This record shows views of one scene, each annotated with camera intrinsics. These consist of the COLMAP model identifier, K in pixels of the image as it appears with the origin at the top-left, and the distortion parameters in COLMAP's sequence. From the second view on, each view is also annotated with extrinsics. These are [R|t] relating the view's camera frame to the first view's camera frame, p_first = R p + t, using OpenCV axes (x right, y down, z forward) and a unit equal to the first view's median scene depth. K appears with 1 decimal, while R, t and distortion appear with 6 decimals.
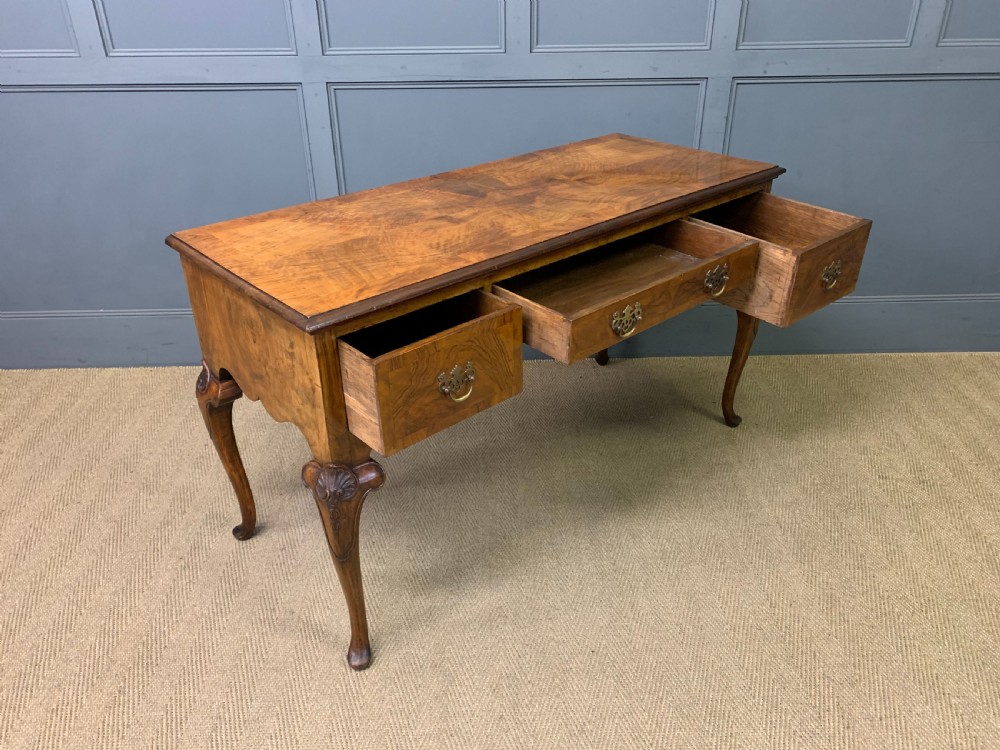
lens RADIAL K [[765.3, 0, 502.1], [0, 765.3, 379.4], [0, 0, 1]] dist [0.018652, -0.018143]
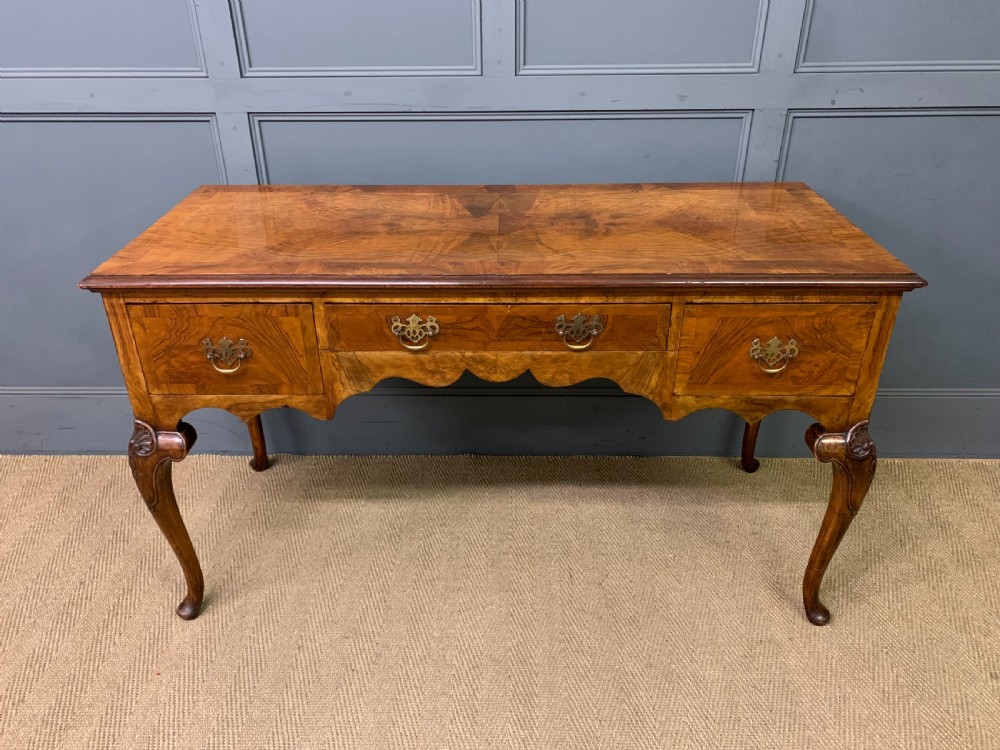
lens RADIAL K [[765.3, 0, 493.2], [0, 765.3, 367.7], [0, 0, 1]] dist [0.018652, -0.018143]
pose [[0.998878, 0.021317, -0.042289, 0.061937], [-0.021786, 0.999706, -0.010664, -0.154186], [0.042049, 0.011574, 0.999049, 0.296893]]
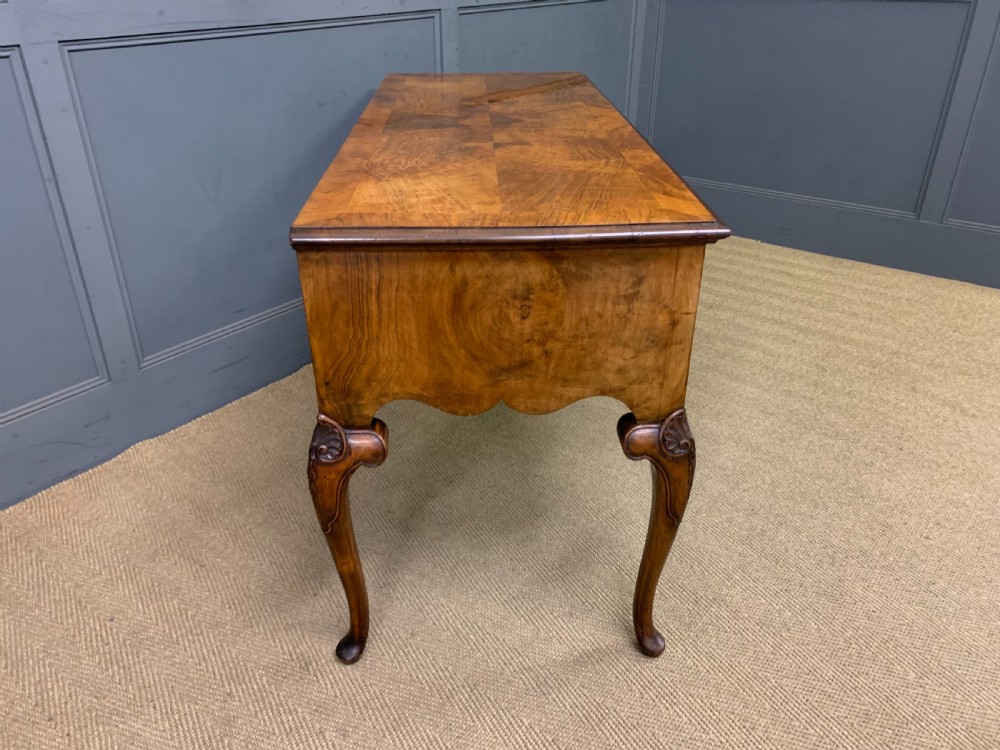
lens RADIAL K [[765.3, 0, 483.6], [0, 765.3, 377.3], [0, 0, 1]] dist [0.018652, -0.018143]
pose [[0.650812, -0.366683, 0.664821, -0.639465], [0.375334, 0.916545, 0.138096, -0.083756], [-0.659976, 0.159655, 0.734127, 0.363624]]
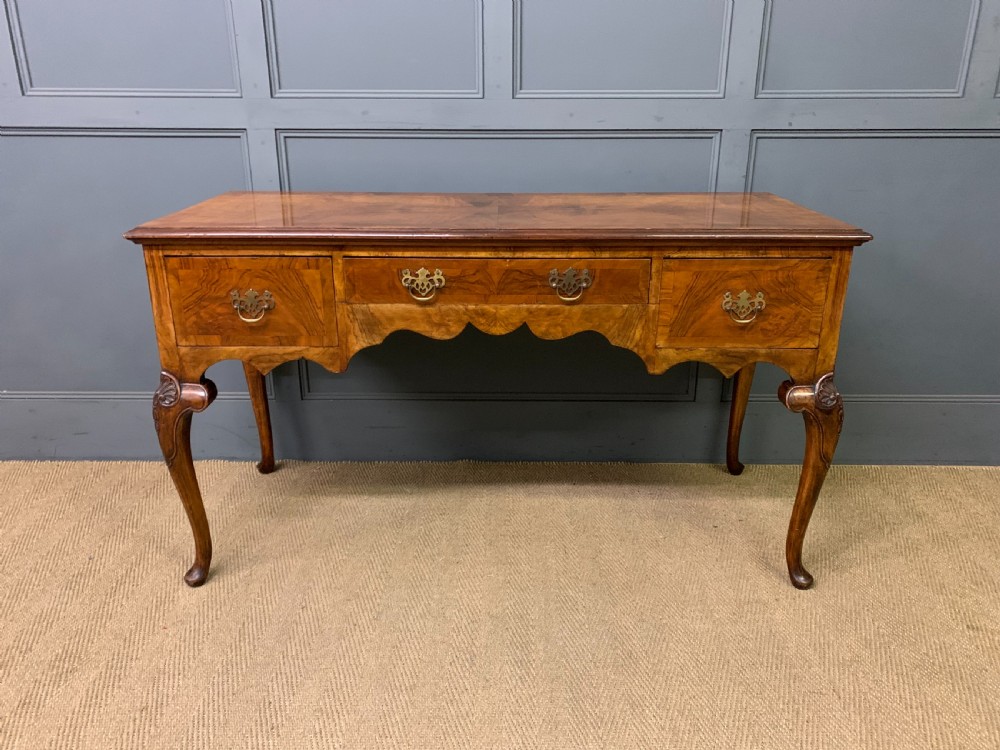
lens RADIAL K [[765.3, 0, 502.2], [0, 765.3, 371.9], [0, 0, 1]] dist [0.018652, -0.018143]
pose [[0.999422, 0.020077, -0.027416, 0.063786], [-0.024288, 0.986310, -0.163105, 0.018030], [0.023766, 0.163677, 0.986228, 0.240585]]
